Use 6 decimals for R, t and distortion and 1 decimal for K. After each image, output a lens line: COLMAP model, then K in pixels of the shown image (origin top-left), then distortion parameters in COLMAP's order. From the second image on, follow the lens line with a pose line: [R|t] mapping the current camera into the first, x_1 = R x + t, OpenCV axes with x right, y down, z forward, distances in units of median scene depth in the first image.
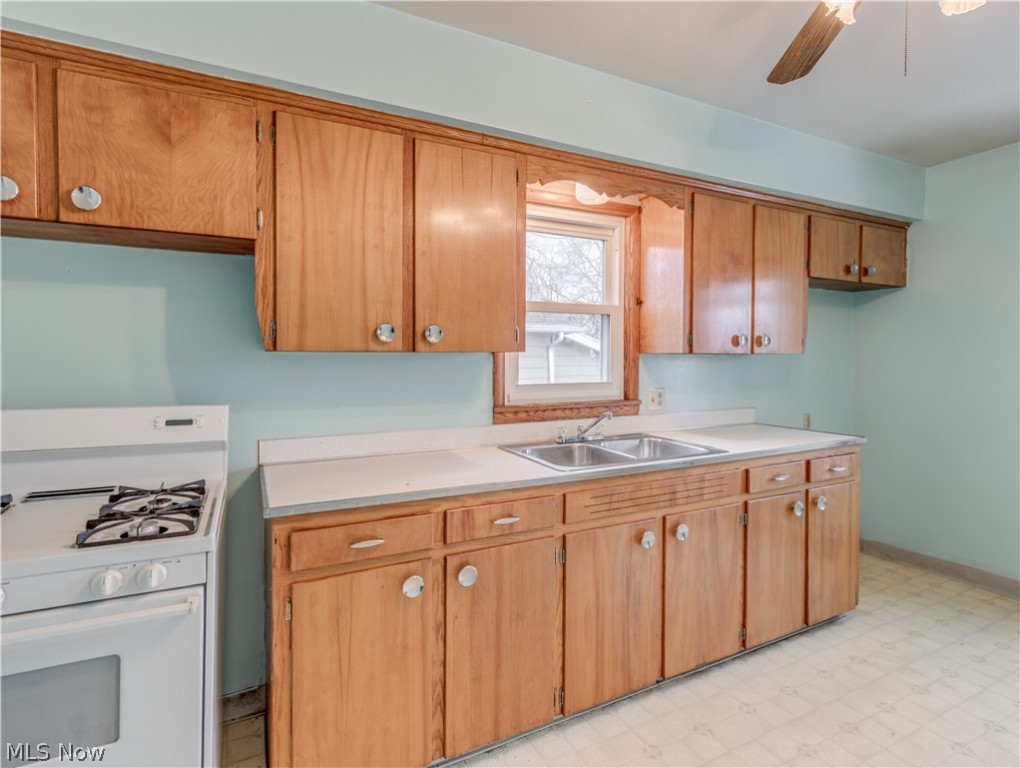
lens RADIAL K [[515.8, 0, 509.4], [0, 515.8, 374.5], [0, 0, 1]] dist [0.001640, -0.003365]
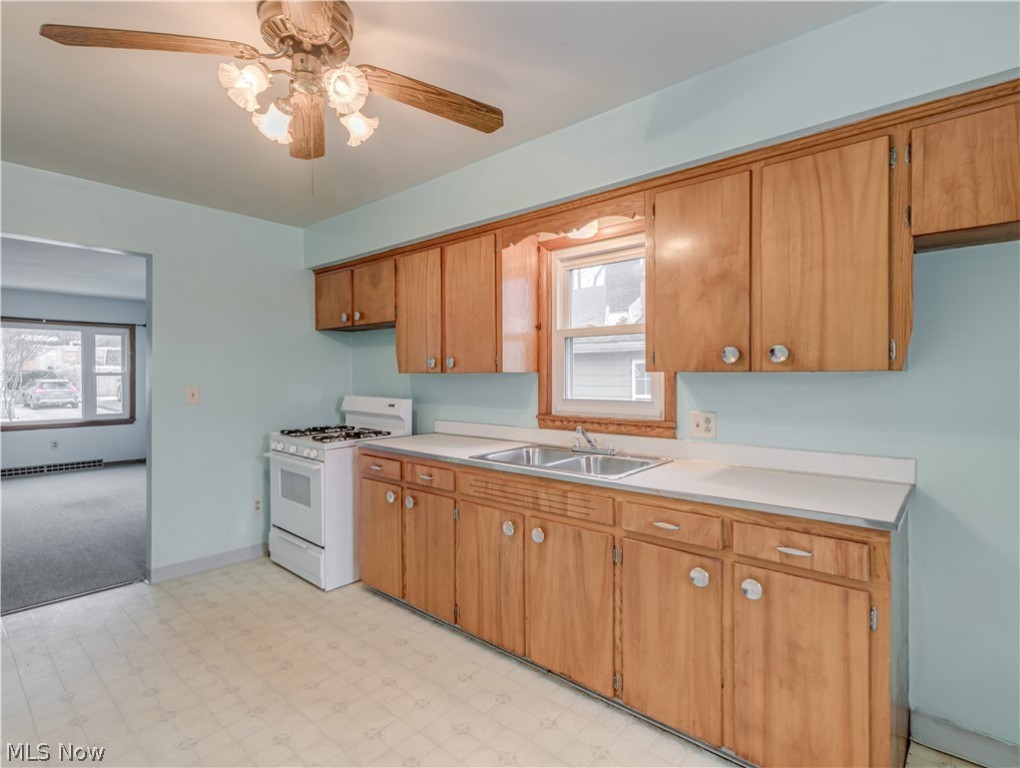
lens RADIAL K [[515.8, 0, 514.8], [0, 515.8, 386.7], [0, 0, 1]] dist [0.001640, -0.003365]
pose [[0.378157, 0.021050, -0.925502, 1.271363], [-0.025359, 0.999602, 0.012374, -0.023366], [0.925394, 0.018791, 0.378540, 0.506020]]
